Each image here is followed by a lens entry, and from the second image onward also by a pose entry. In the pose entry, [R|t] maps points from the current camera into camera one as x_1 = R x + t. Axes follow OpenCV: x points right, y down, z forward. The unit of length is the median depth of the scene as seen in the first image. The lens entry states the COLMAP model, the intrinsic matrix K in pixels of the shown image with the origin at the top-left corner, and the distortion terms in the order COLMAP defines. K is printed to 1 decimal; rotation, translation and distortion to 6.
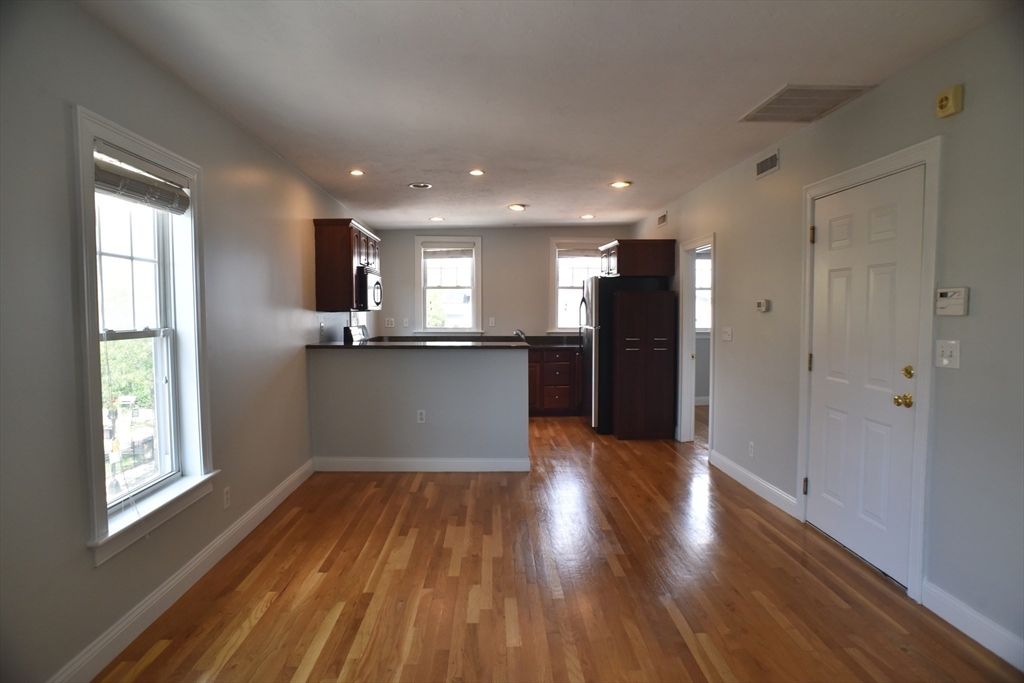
lens RADIAL K [[580.5, 0, 509.4], [0, 580.5, 340.0], [0, 0, 1]] dist [-0.092346, 0.062530]
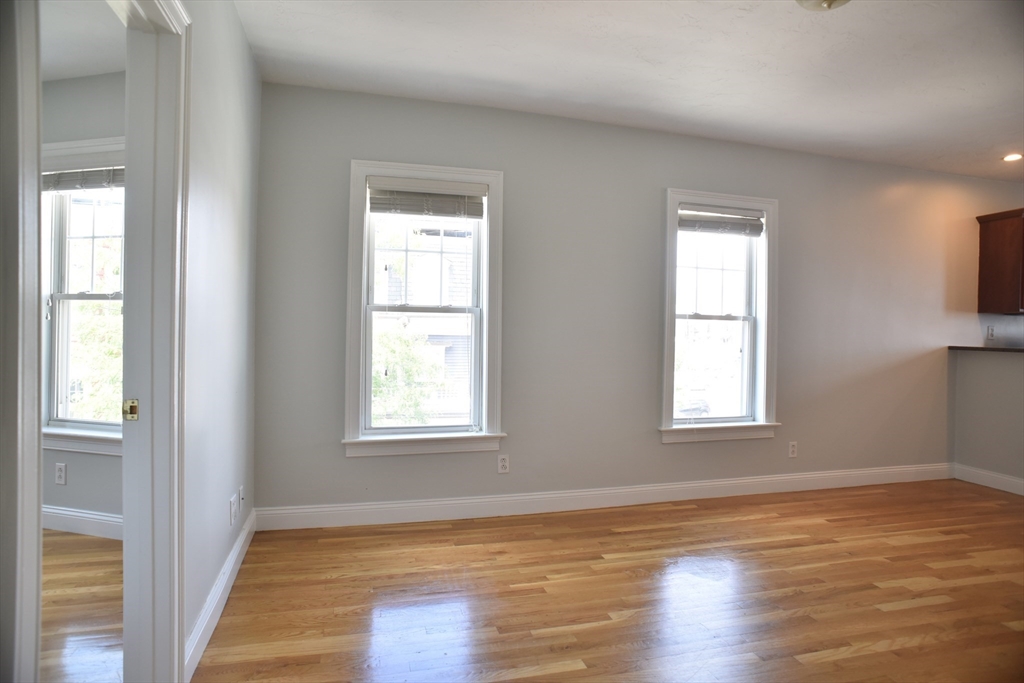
lens RADIAL K [[580.5, 0, 510.1], [0, 580.5, 340.7], [0, 0, 1]] dist [-0.092346, 0.062530]
pose [[0.229738, 0.021403, -0.973017, 0.538468], [-0.070007, 0.997532, 0.005413, 0.061096], [0.970732, 0.066874, 0.230669, 0.051719]]
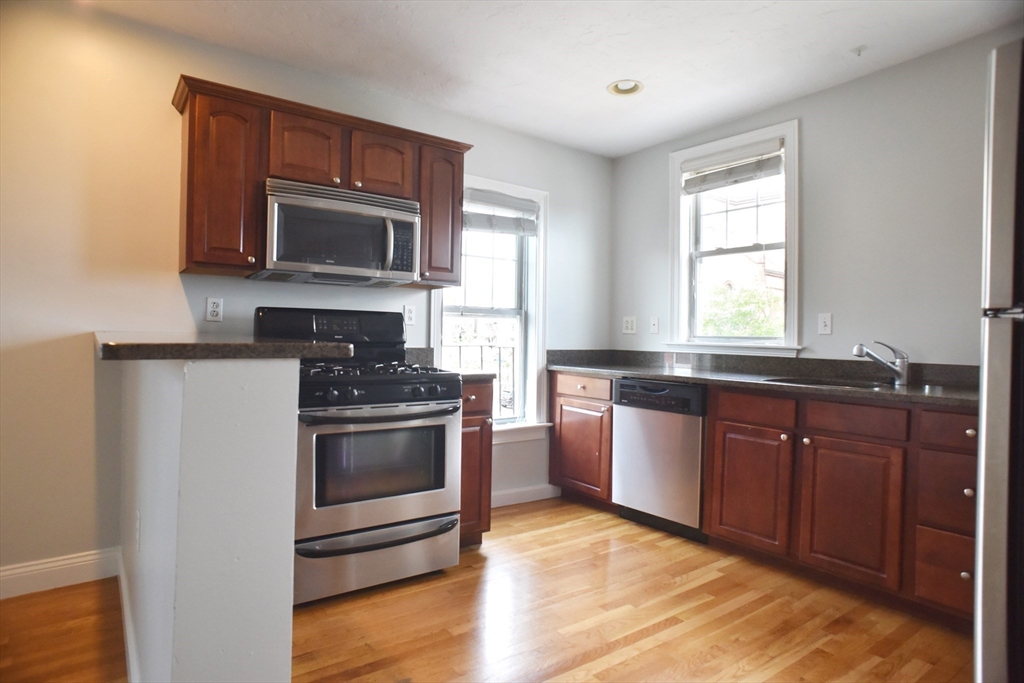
lens RADIAL K [[580.5, 0, 513.7], [0, 580.5, 339.8], [0, 0, 1]] dist [-0.092346, 0.062530]
pose [[0.568132, 0.017929, -0.822742, 0.372338], [-0.062067, 0.997849, -0.021114, 0.003061], [0.820594, 0.063061, 0.568023, 1.324083]]
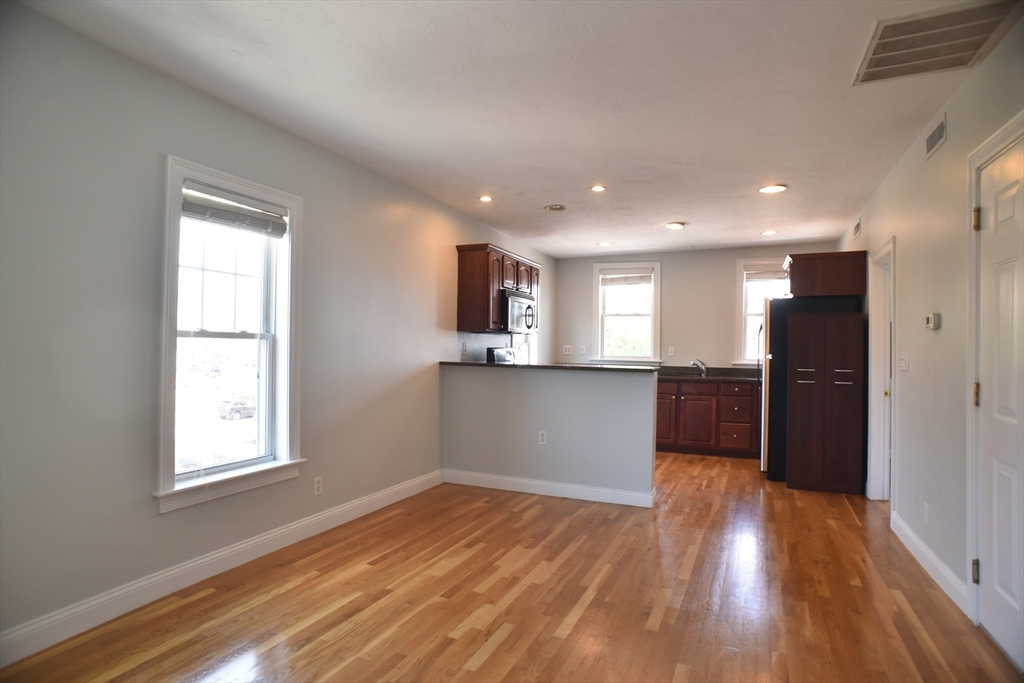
lens RADIAL K [[580.5, 0, 508.9], [0, 580.5, 340.0], [0, 0, 1]] dist [-0.092346, 0.062530]
pose [[0.902054, 0.010520, -0.431495, 0.296610], [-0.039696, 0.997488, -0.058667, 0.034912], [0.429794, 0.070049, 0.900206, 0.101619]]
